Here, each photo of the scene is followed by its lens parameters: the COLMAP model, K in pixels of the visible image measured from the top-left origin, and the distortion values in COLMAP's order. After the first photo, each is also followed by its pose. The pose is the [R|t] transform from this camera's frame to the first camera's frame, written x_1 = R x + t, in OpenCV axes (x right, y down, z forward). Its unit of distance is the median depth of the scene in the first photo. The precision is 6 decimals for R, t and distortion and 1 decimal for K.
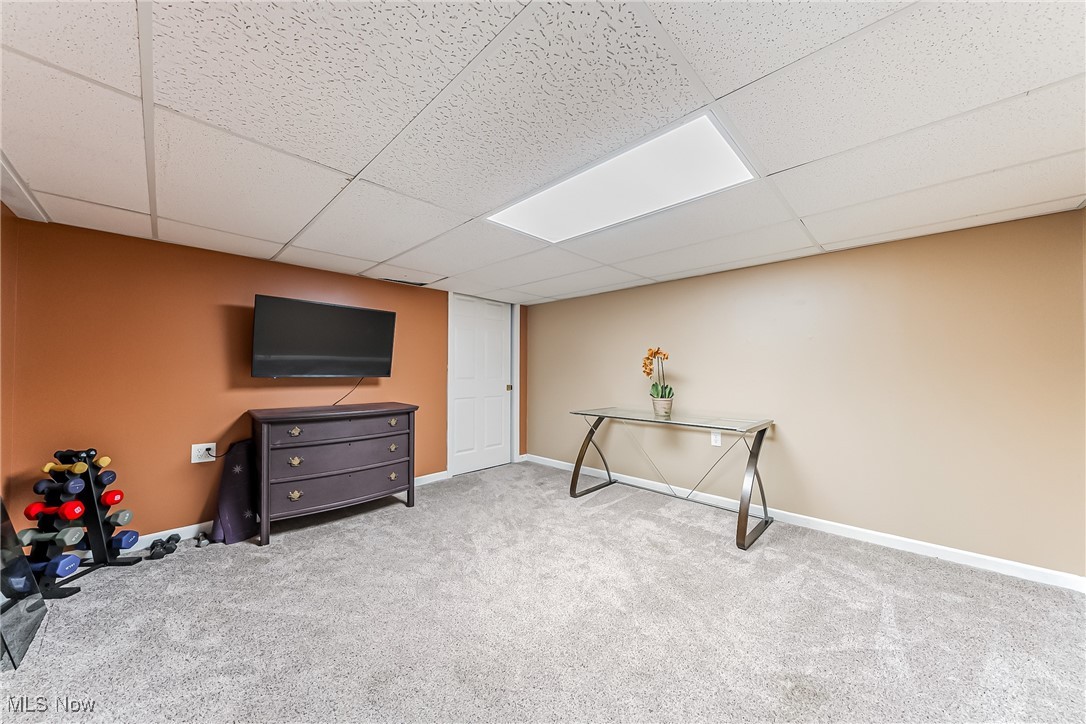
lens RADIAL K [[375.1, 0, 543.0], [0, 375.1, 362.0], [0, 0, 1]] dist [-0.000529, -0.000121]
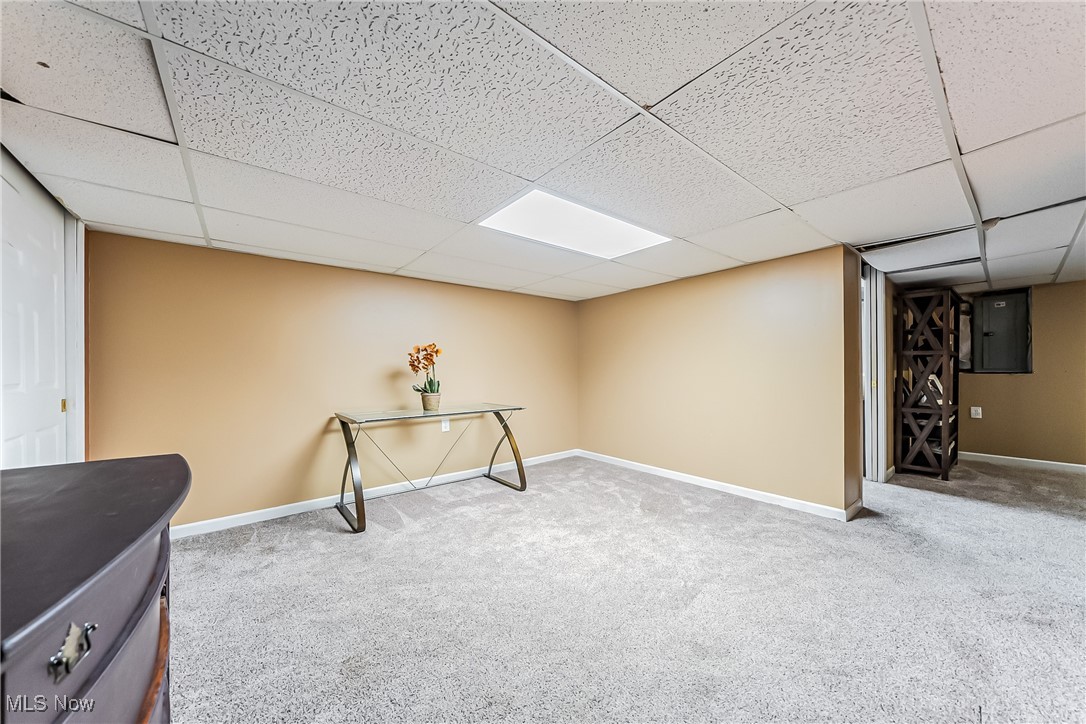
lens RADIAL K [[375.1, 0, 543.0], [0, 375.1, 362.0], [0, 0, 1]] dist [-0.000529, -0.000121]
pose [[0.117835, 0.017927, 0.992871, -0.686333], [-0.016777, 0.999730, -0.016060, 0.024006], [-0.992891, -0.014765, 0.118104, 0.593177]]
